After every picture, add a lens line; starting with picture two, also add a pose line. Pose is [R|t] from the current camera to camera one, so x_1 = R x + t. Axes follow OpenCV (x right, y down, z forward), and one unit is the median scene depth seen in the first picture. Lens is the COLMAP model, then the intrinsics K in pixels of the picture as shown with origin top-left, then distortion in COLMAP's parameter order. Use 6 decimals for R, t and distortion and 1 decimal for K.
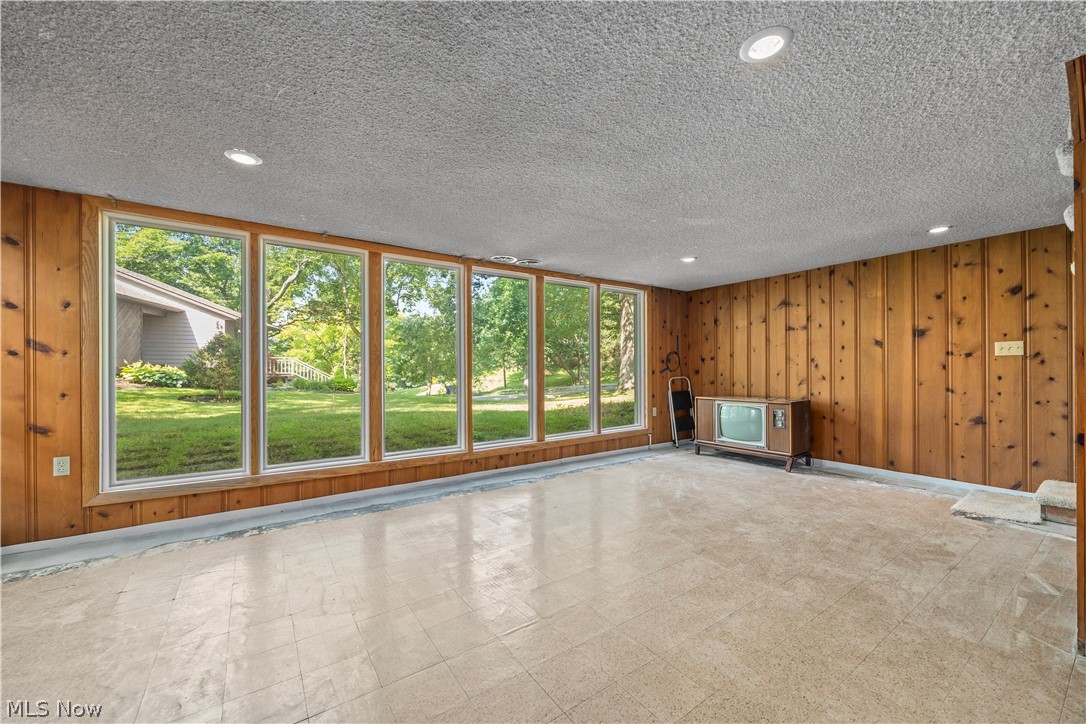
lens RADIAL K [[418.2, 0, 541.3], [0, 418.2, 369.4], [0, 0, 1]] dist [-0.004245, 0.000414]
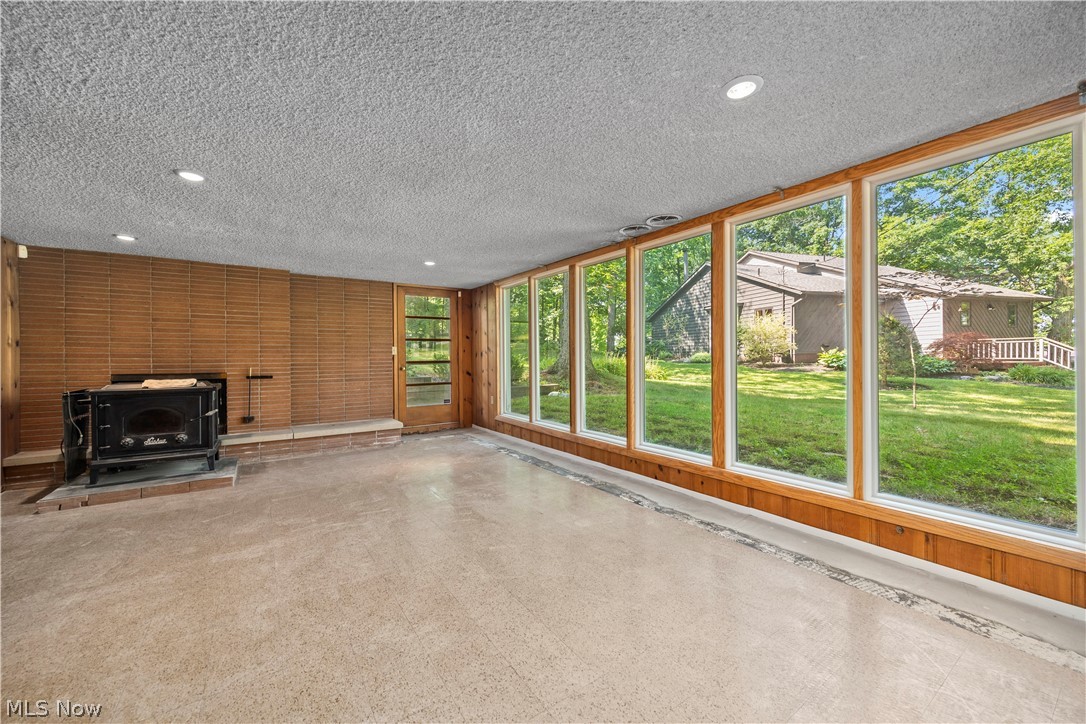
lens RADIAL K [[418.2, 0, 543.6], [0, 418.2, 359.3], [0, 0, 1]] dist [-0.004245, 0.000414]
pose [[-0.000158, 0.009909, -0.999951, 0.753824], [0.002743, 0.999947, 0.009908, -0.010225], [0.999996, -0.002741, -0.000185, 0.813023]]
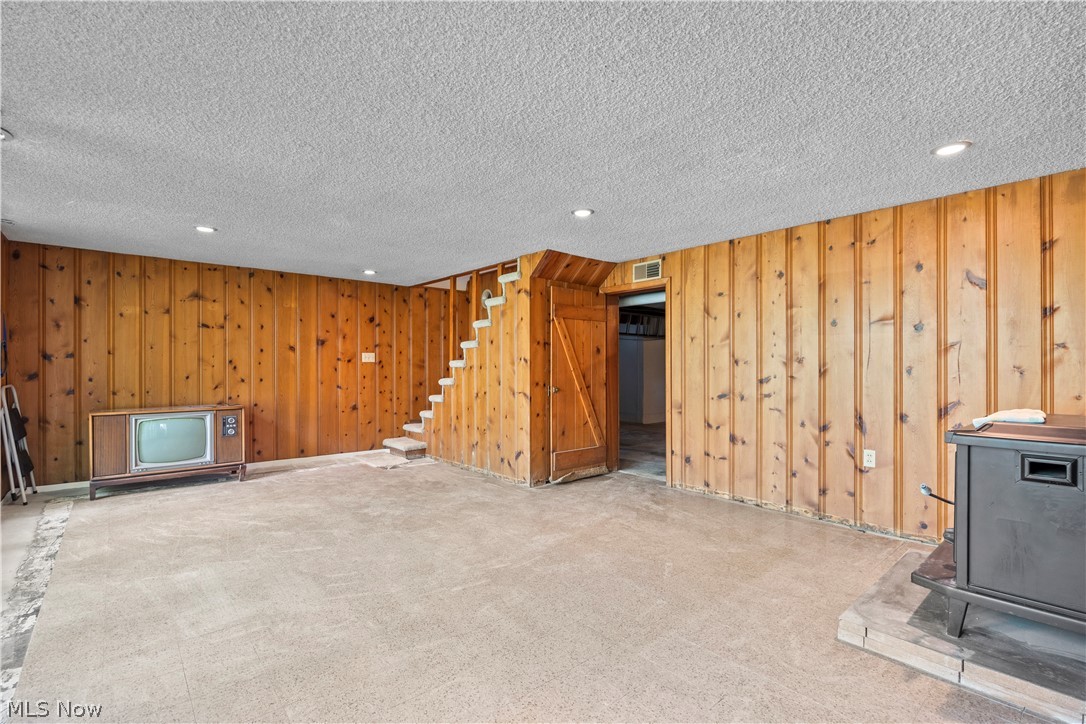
lens RADIAL K [[495.6, 0, 543.0], [0, 495.6, 365.6], [0, 0, 1]] dist [-0.013871, -0.000404]
pose [[-0.114733, 0.011643, 0.993328, -0.623527], [0.003692, 0.999929, -0.011294, 0.001583], [-0.993390, 0.002372, -0.114768, 0.488652]]
